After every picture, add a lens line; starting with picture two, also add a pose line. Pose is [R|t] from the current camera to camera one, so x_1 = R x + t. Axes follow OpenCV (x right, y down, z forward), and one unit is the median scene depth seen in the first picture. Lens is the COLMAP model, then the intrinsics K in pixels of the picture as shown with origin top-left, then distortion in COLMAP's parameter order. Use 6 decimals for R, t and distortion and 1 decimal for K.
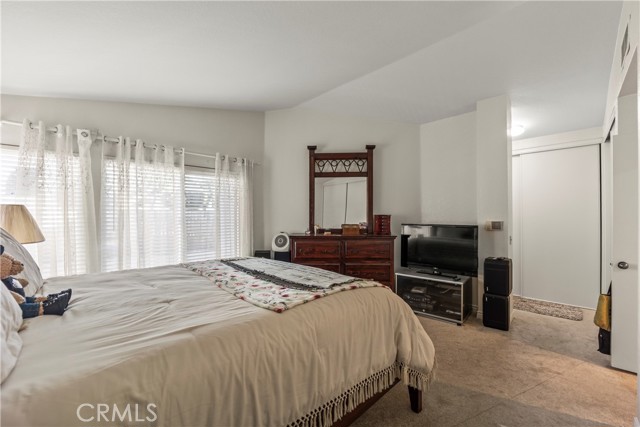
lens RADIAL K [[265.7, 0, 318.3], [0, 265.7, 214.5], [0, 0, 1]] dist [-0.008388, -0.000694]
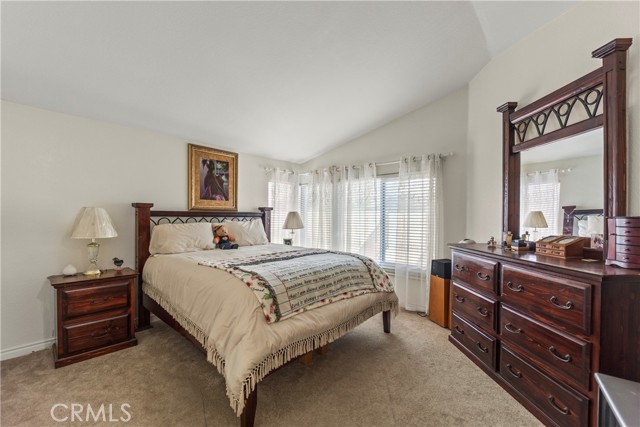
lens RADIAL K [[265.7, 0, 318.3], [0, 265.7, 216.2], [0, 0, 1]] dist [-0.008388, -0.000694]
pose [[0.052077, 0.009062, -0.998602, 0.615333], [0.007939, 0.999923, 0.009488, -0.009153], [0.998612, -0.008422, 0.052001, 0.575633]]
